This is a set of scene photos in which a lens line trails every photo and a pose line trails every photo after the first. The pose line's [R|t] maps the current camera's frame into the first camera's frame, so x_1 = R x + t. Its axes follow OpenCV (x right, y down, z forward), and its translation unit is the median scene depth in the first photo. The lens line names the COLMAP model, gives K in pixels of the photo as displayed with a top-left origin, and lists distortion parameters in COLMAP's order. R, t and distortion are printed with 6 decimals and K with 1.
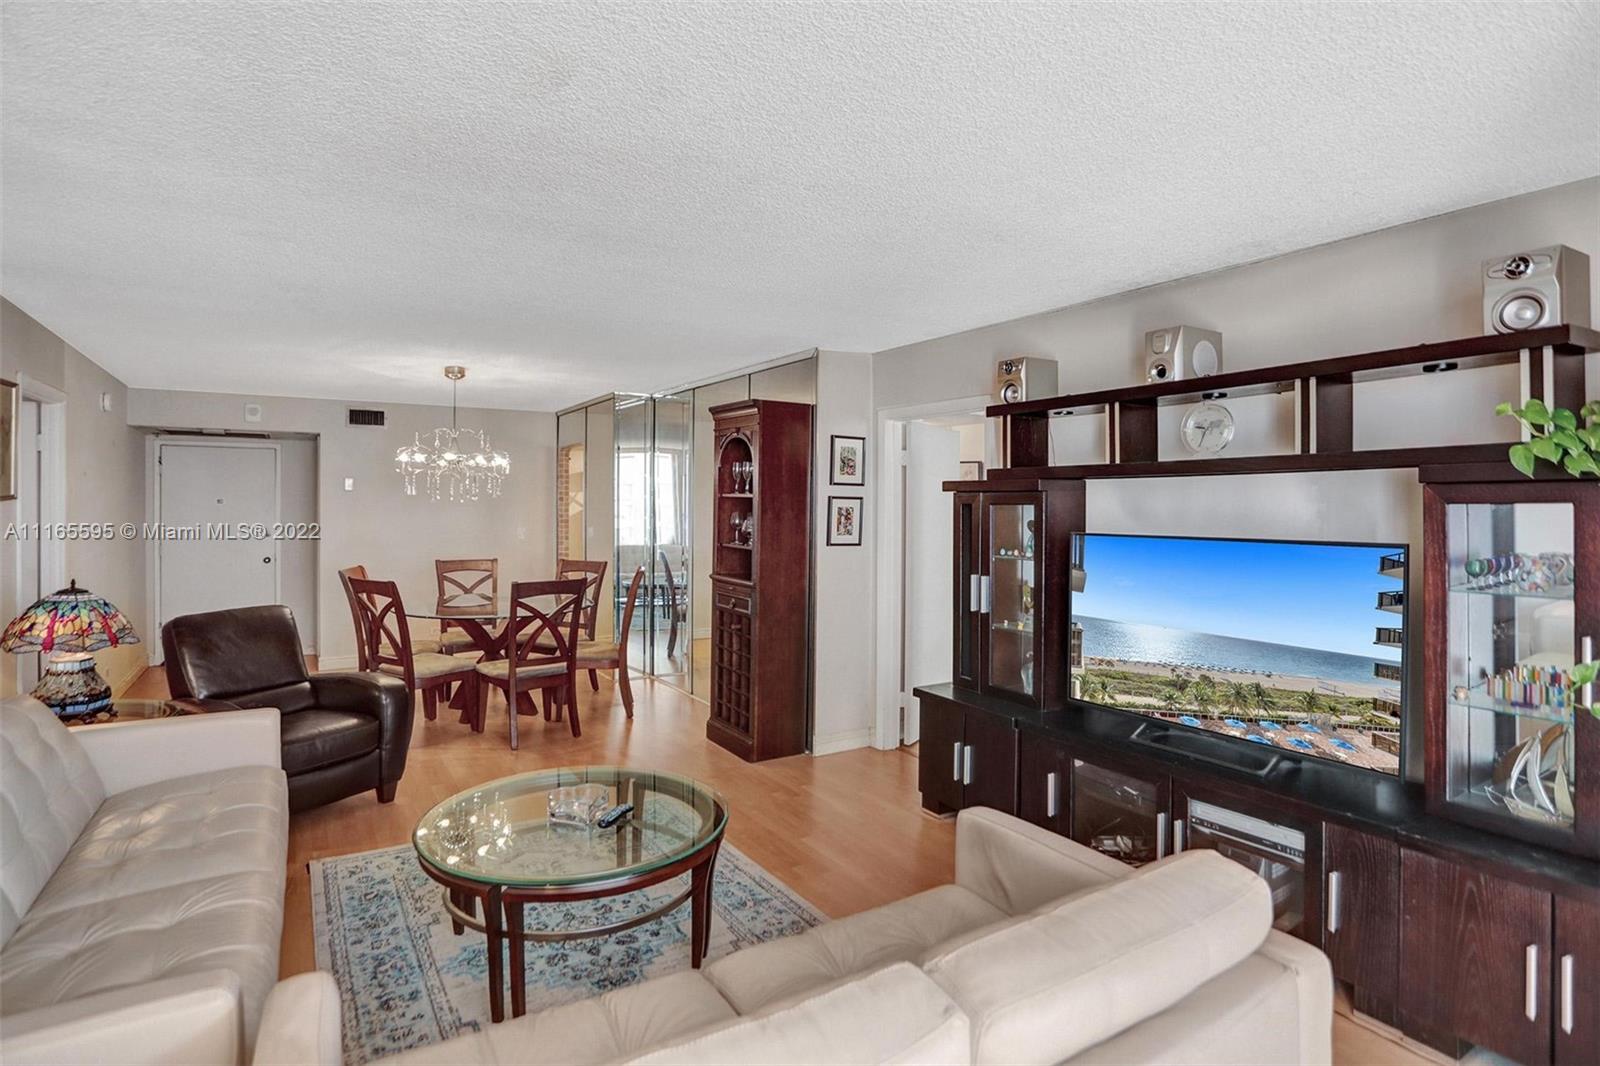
lens RADIAL K [[808.8, 0, 794.4], [0, 808.8, 516.5], [0, 0, 1]] dist [-0.069438, 0.026631]
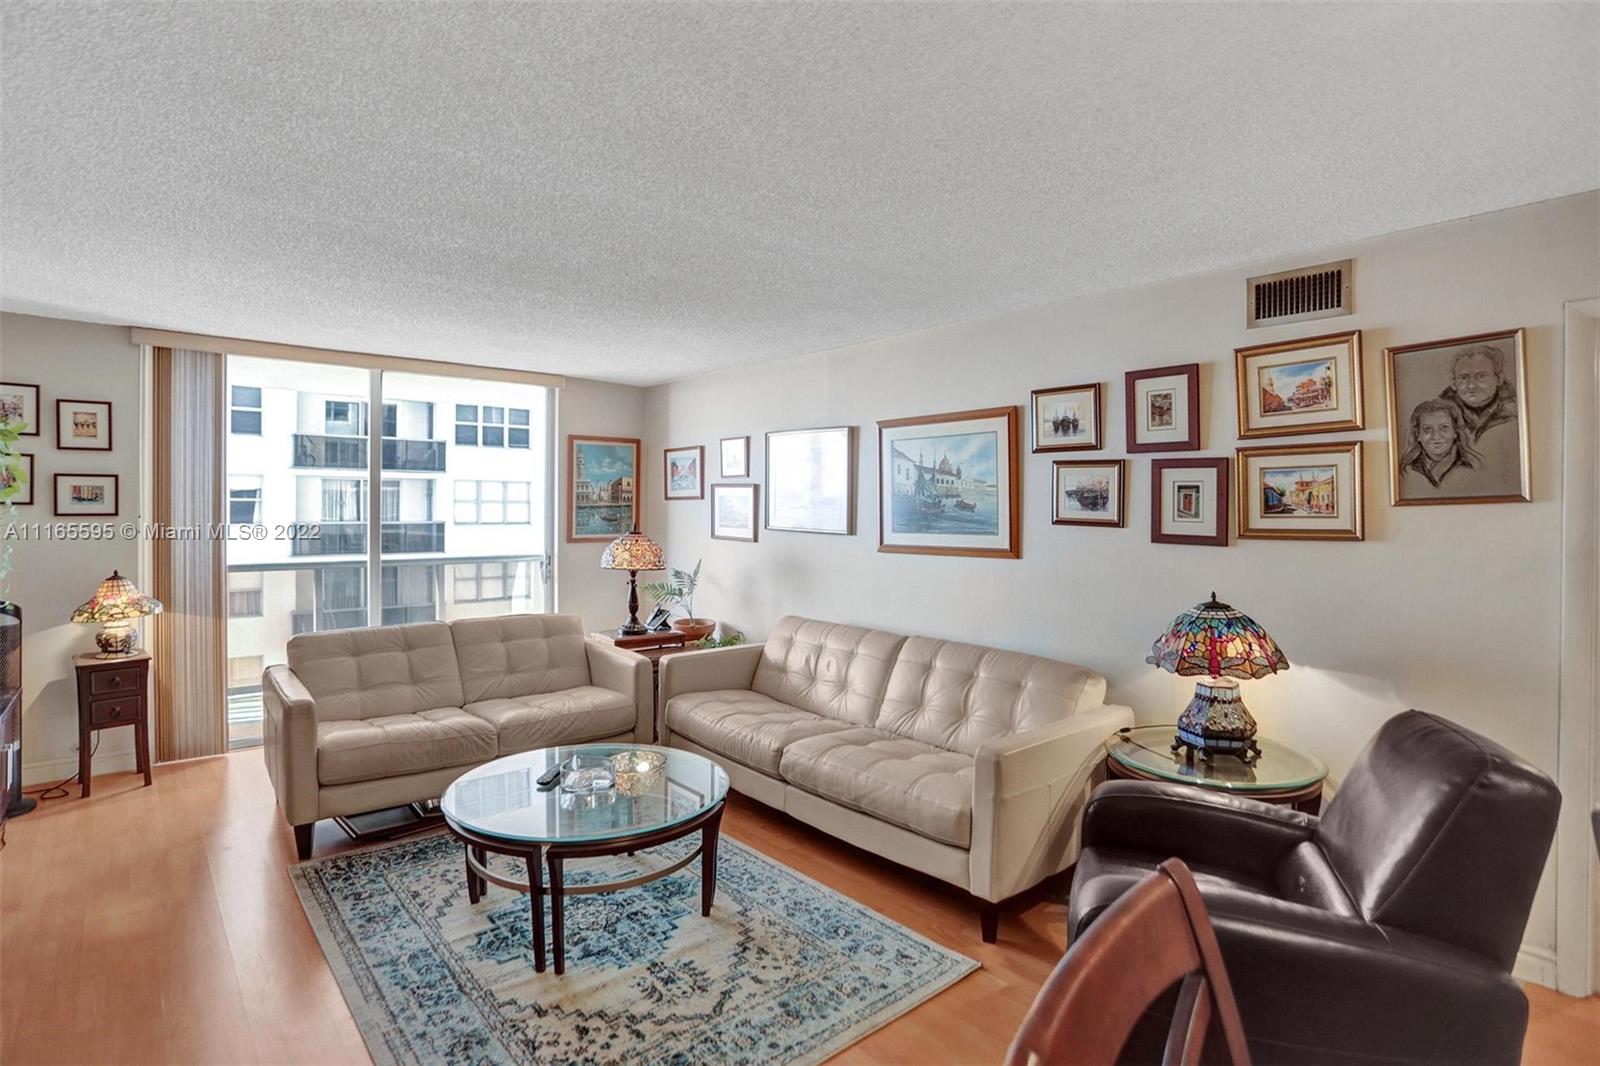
lens RADIAL K [[808.8, 0, 794.4], [0, 808.8, 516.5], [0, 0, 1]] dist [-0.069438, 0.026631]
pose [[-0.989659, -0.010068, -0.143086, -0.263156], [-0.014011, 0.999549, 0.026575, -0.016682], [0.142754, 0.028305, -0.989353, 1.427507]]
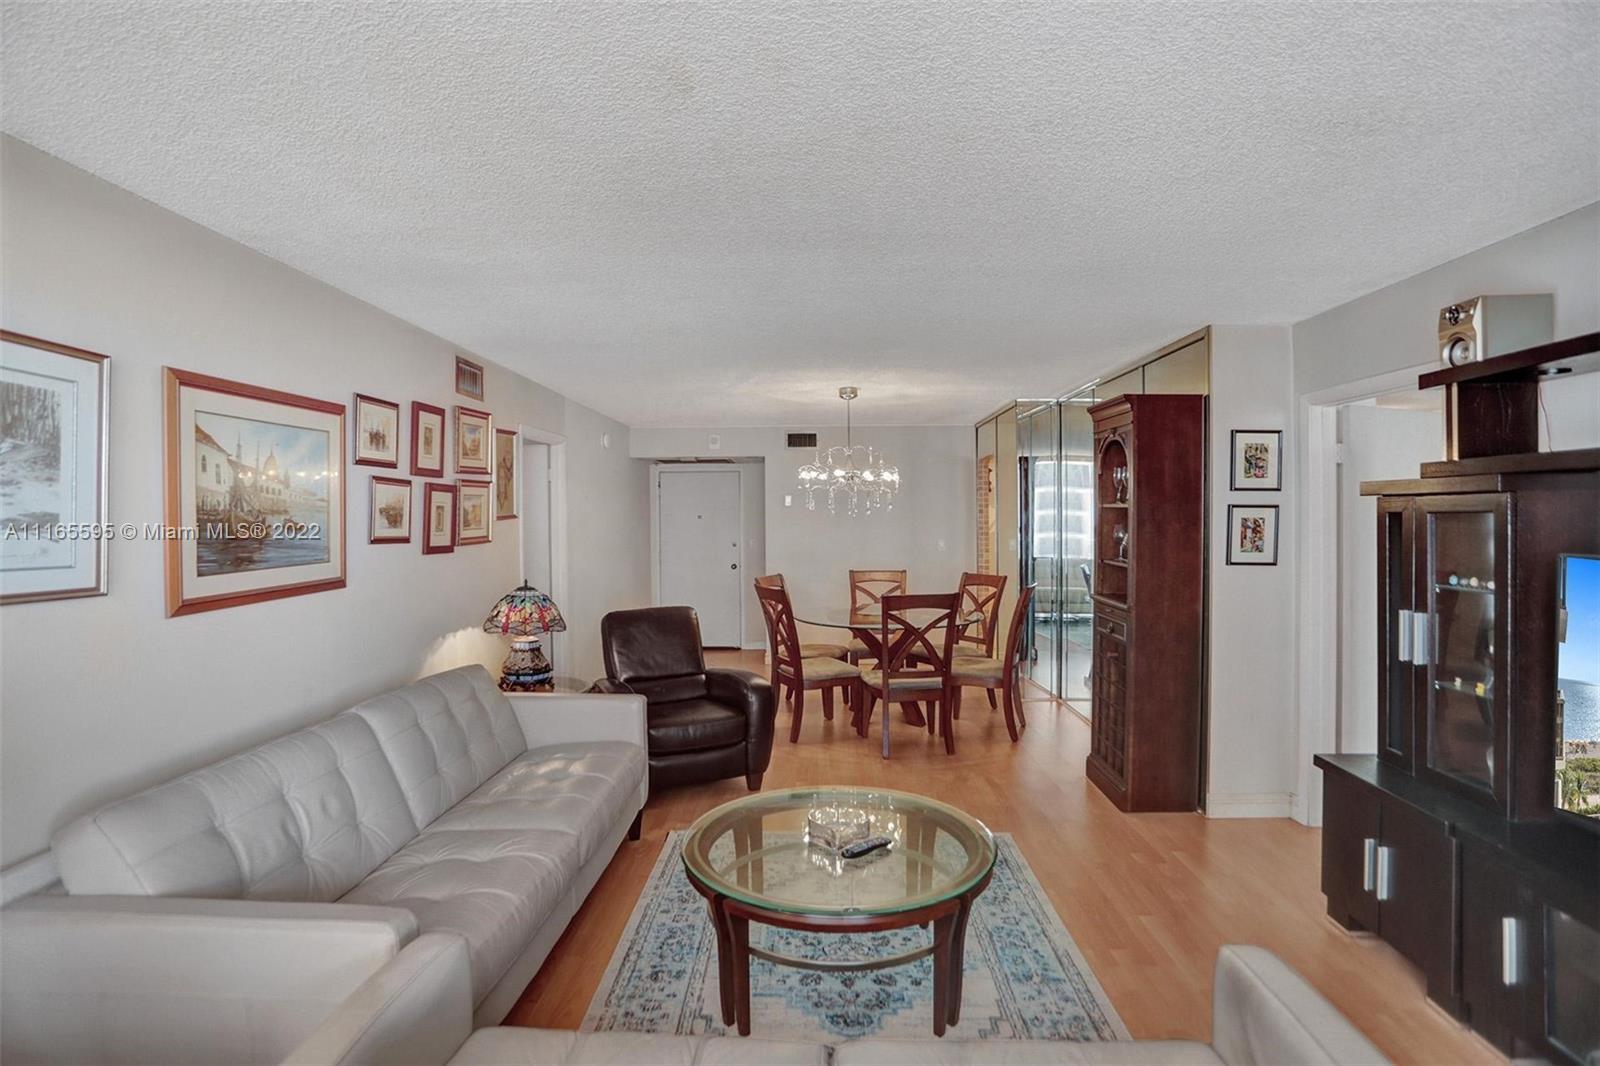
lens RADIAL K [[802.5, 0, 796.6], [0, 802.5, 528.3], [0, 0, 1]] dist [-0.097645, 0.058339]
pose [[0.828301, -0.002319, -0.560278, 0.153039], [0.002785, 0.999996, -0.000022, -0.002600], [0.560276, -0.001542, 0.828305, 0.118451]]
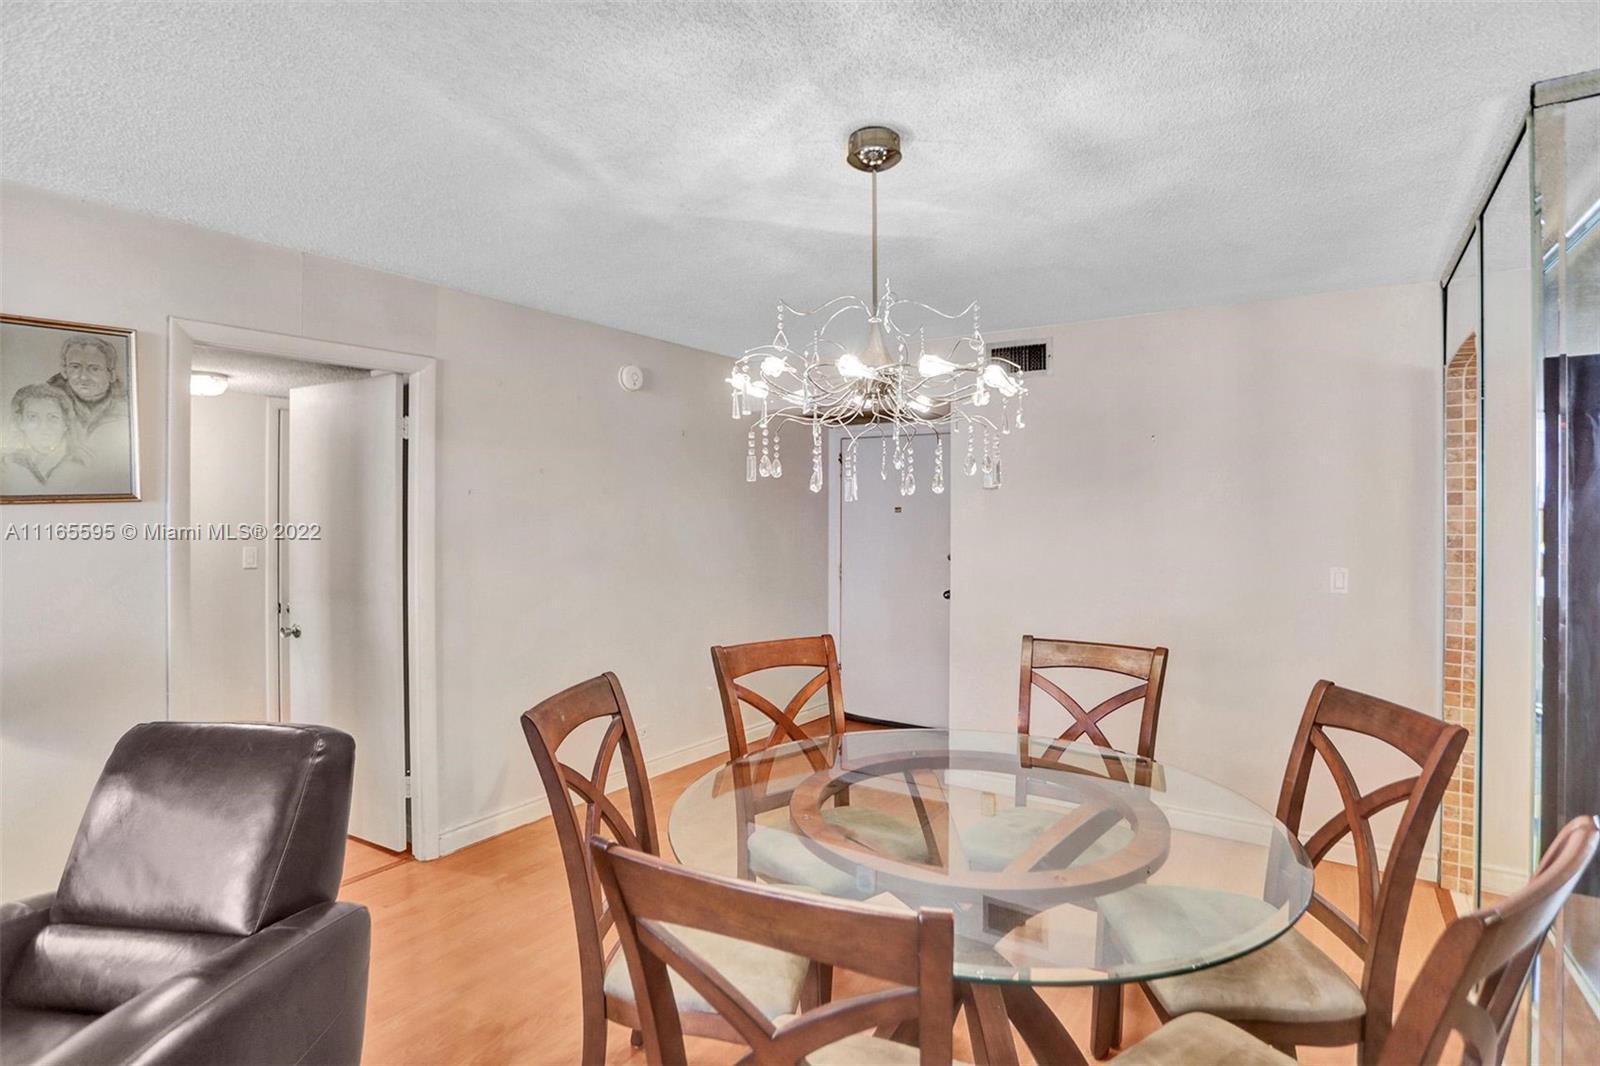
lens RADIAL K [[808.8, 0, 794.4], [0, 808.8, 516.5], [0, 0, 1]] dist [-0.069438, 0.026631]
pose [[0.397517, -0.000643, -0.917595, -0.147080], [-0.014842, 0.999864, -0.007130, -0.011803], [0.917475, 0.016453, 0.397454, 1.156609]]
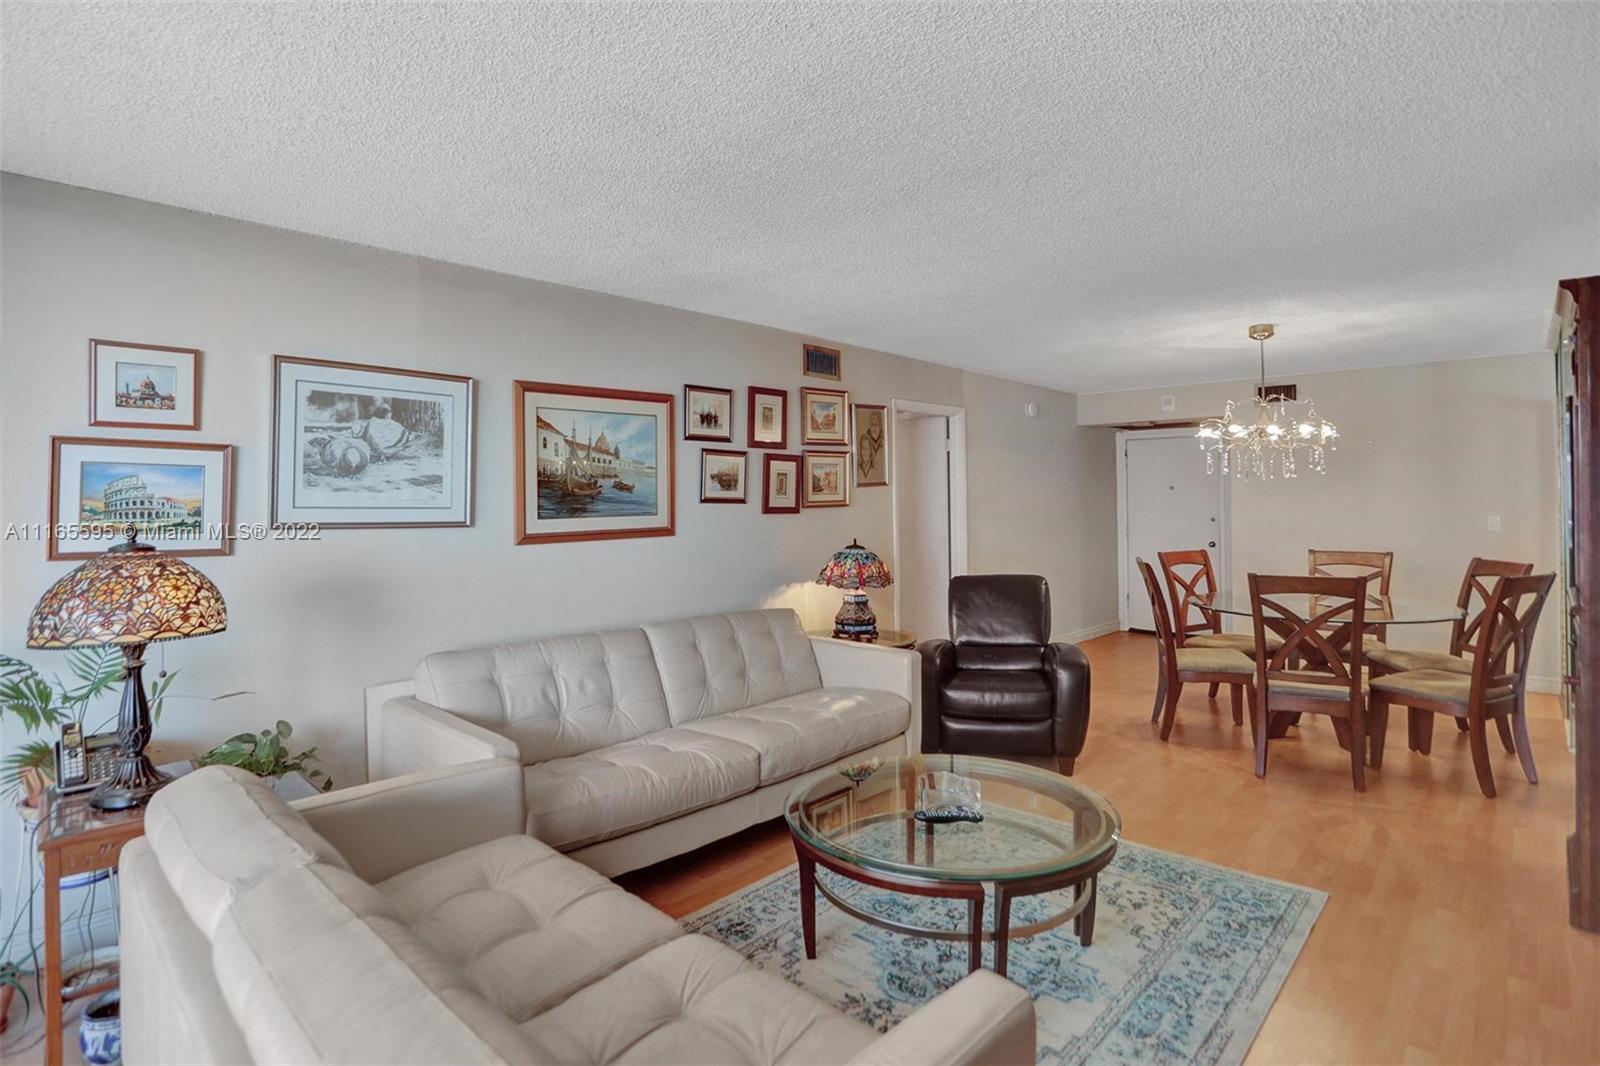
lens RADIAL K [[820.4, 0, 782.7], [0, 820.4, 501.8], [0, 0, 1]] dist [-0.076048, 0.028798]
pose [[0.244112, -0.005463, -0.969732, 0.402884], [-0.003891, 0.999971, -0.006613, 0.018344], [0.969739, 0.005388, 0.244083, 0.392921]]
